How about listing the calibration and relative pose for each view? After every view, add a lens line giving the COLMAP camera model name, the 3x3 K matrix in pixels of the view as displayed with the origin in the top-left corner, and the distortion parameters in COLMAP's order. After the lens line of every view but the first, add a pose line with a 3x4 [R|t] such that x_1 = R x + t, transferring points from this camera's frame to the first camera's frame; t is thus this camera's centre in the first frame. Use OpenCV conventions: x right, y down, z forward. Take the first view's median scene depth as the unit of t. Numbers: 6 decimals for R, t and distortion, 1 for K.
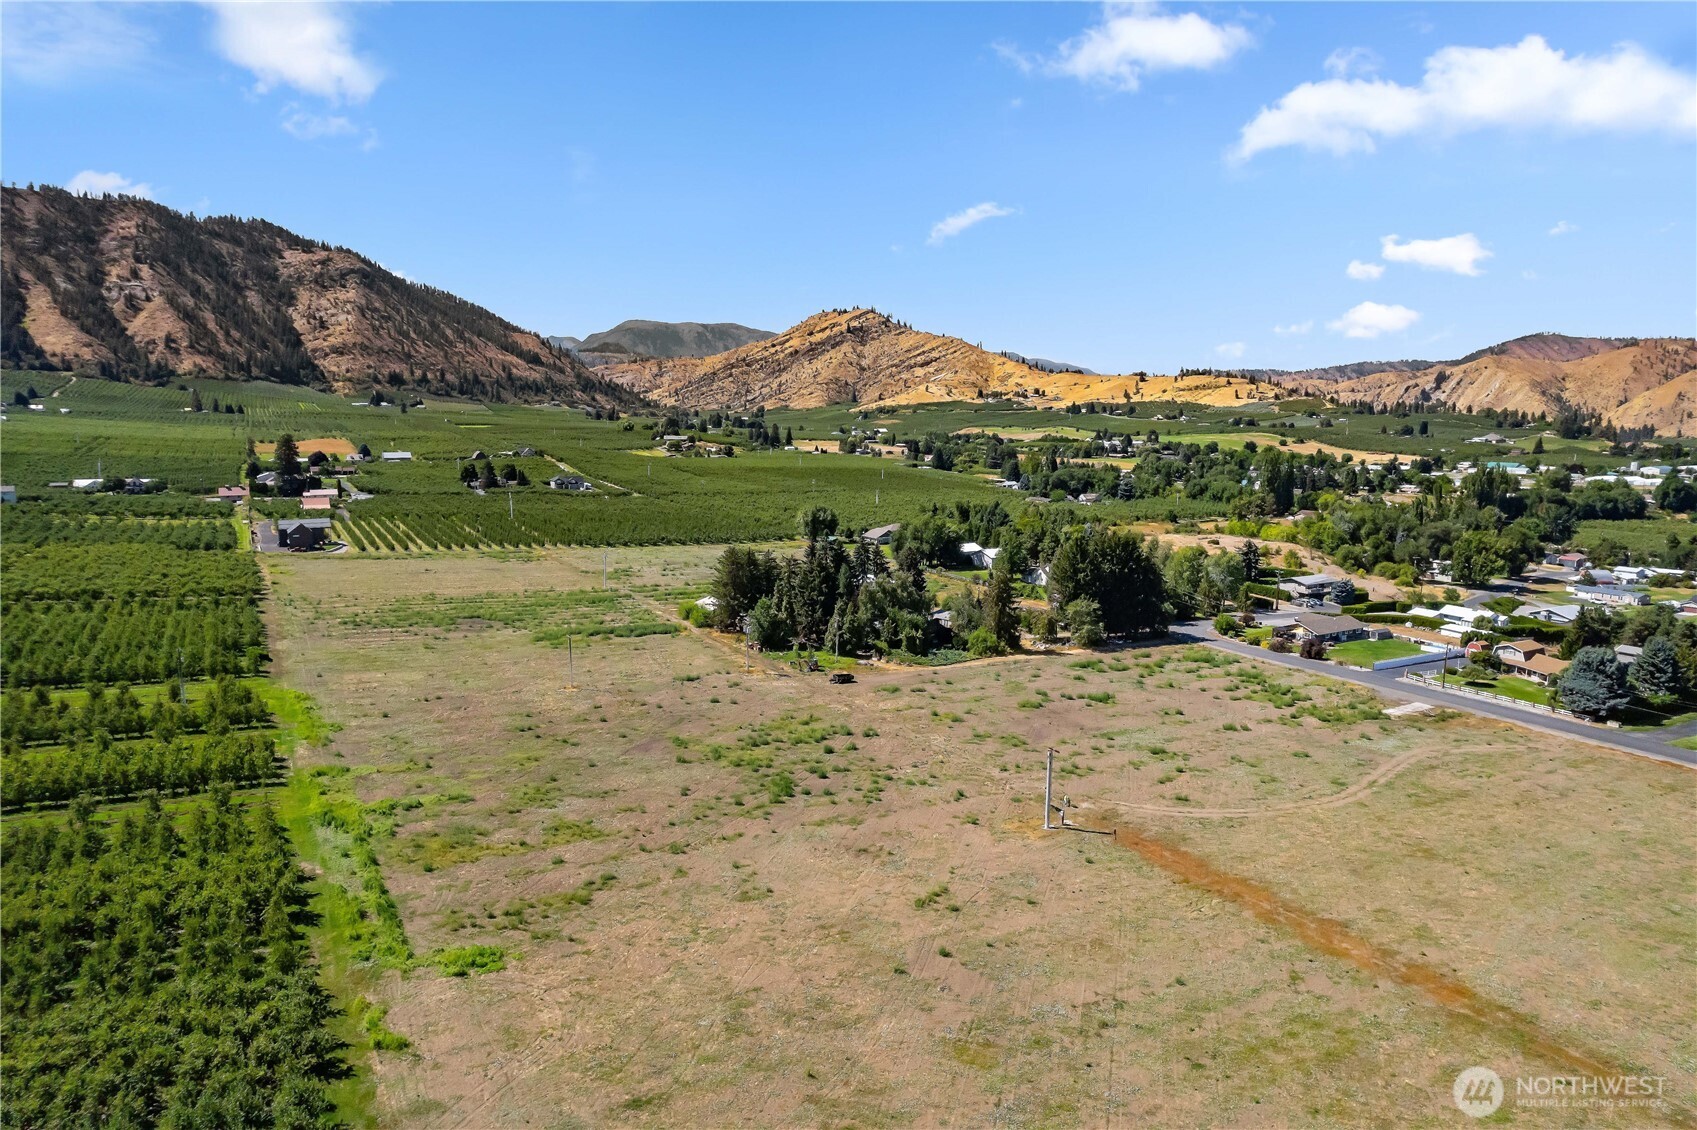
lens RADIAL K [[1083.3, 0, 840.9], [0, 1083.3, 565.0], [0, 0, 1]] dist [-0.084214, 0.077558]
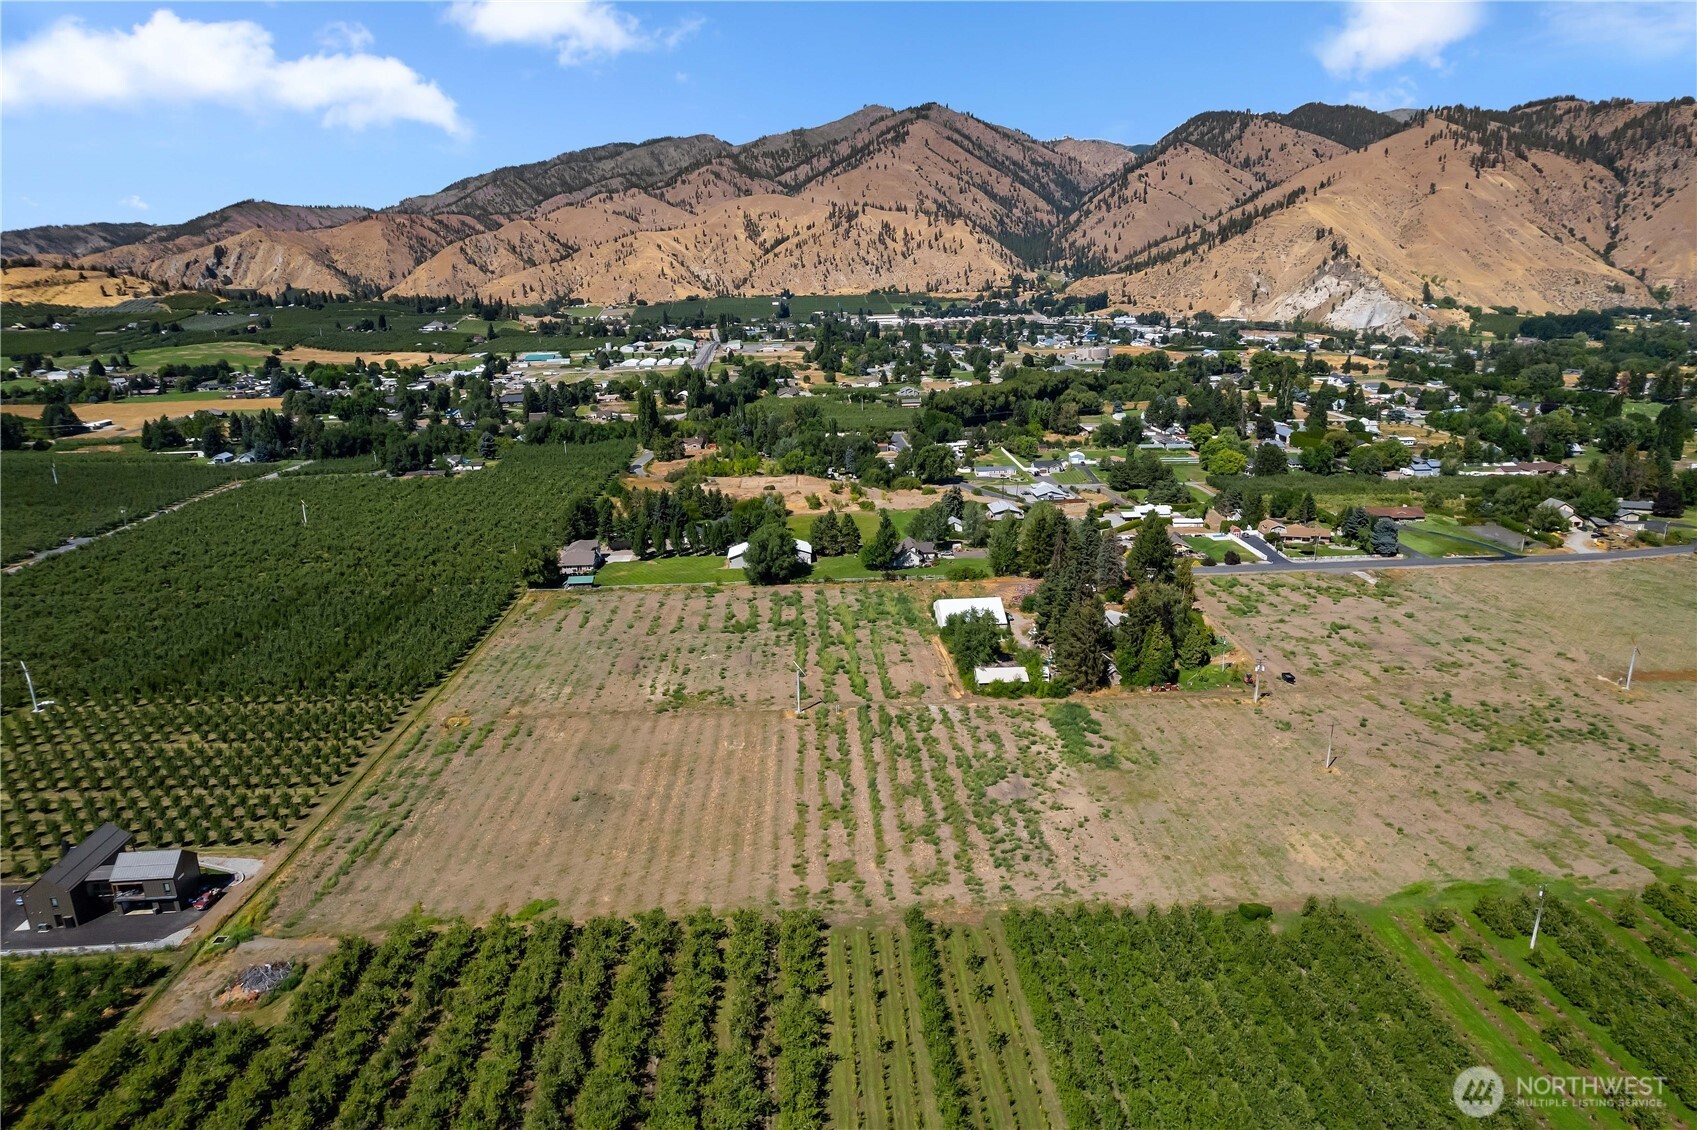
lens RADIAL K [[1084.8, 0, 841.9], [0, 1084.8, 565.4], [0, 0, 1]] dist [-0.083330, 0.075269]
pose [[0.452422, -0.262801, 0.852203, -0.133188], [0.154324, 0.964249, 0.215425, -0.038948], [-0.878350, 0.034053, 0.476804, 0.091162]]
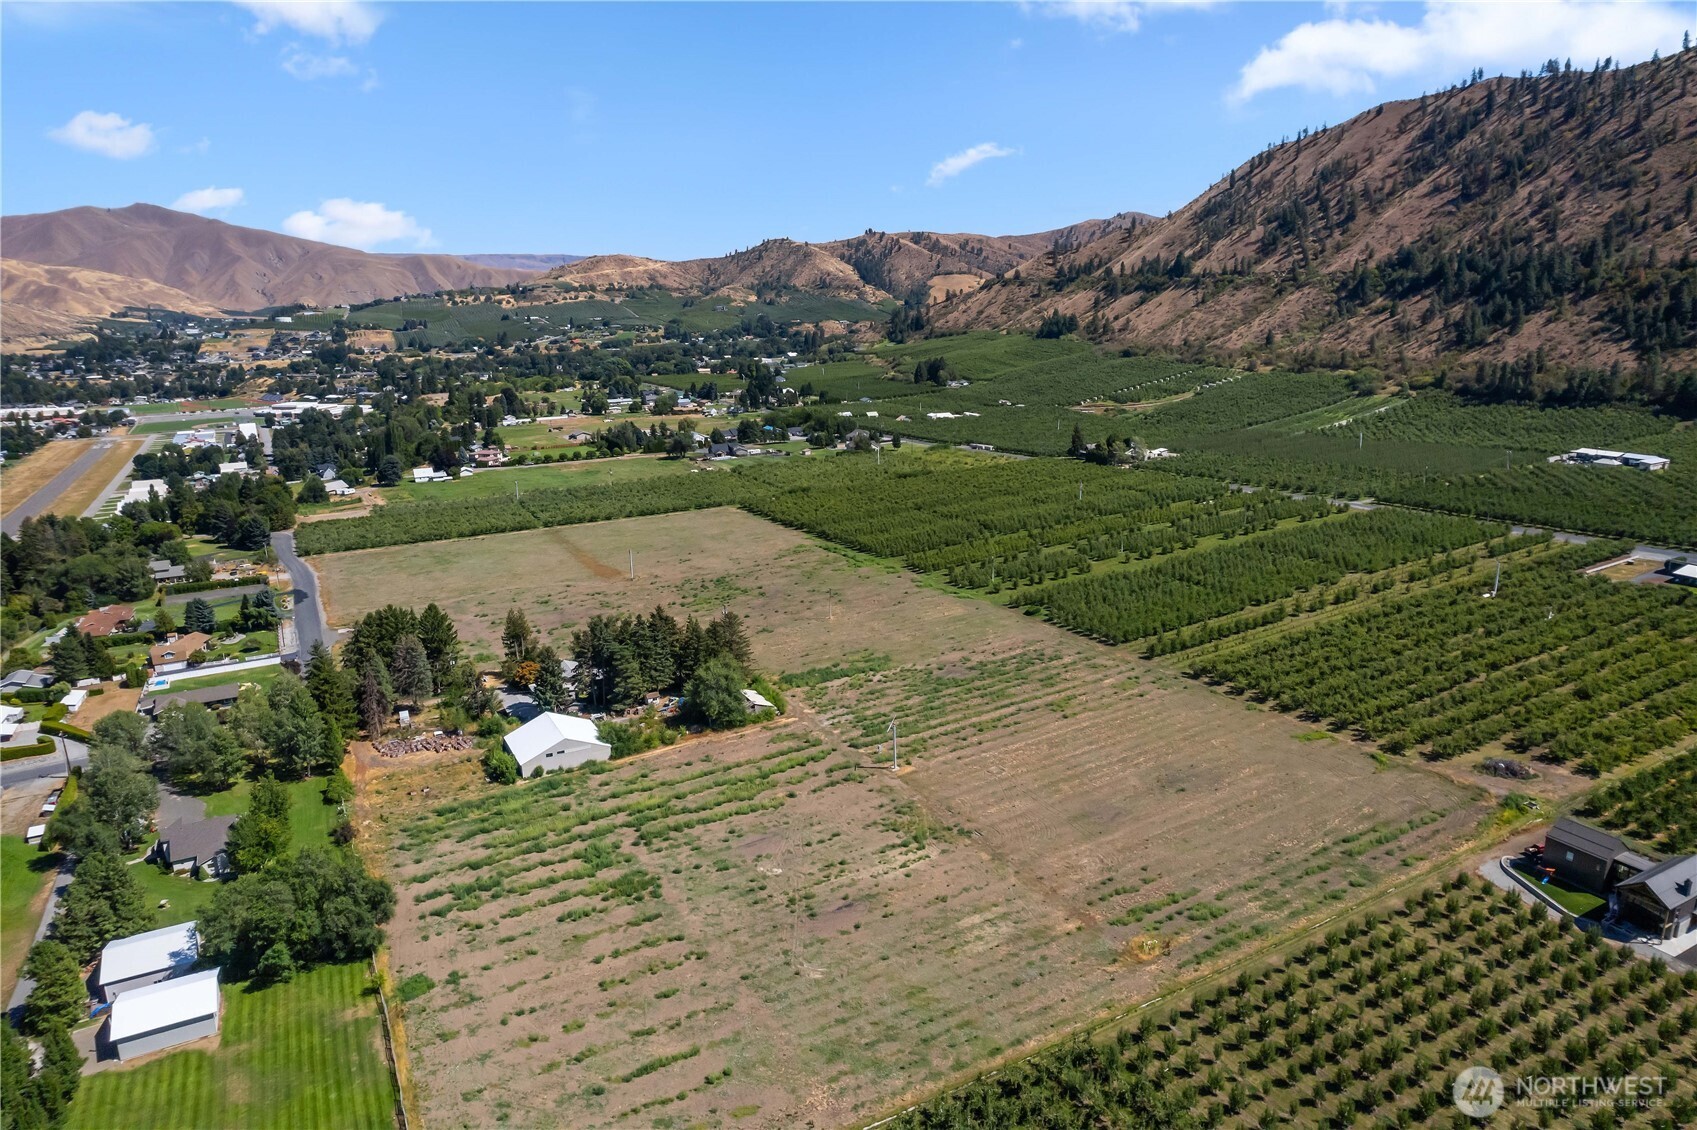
lens RADIAL K [[1084.8, 0, 841.9], [0, 1084.8, 565.4], [0, 0, 1]] dist [-0.083330, 0.075269]
pose [[-0.999688, 0.004827, 0.024494, -0.031144], [0.013923, 0.922188, 0.386490, -0.063151], [-0.020722, 0.386711, -0.921968, 0.256148]]
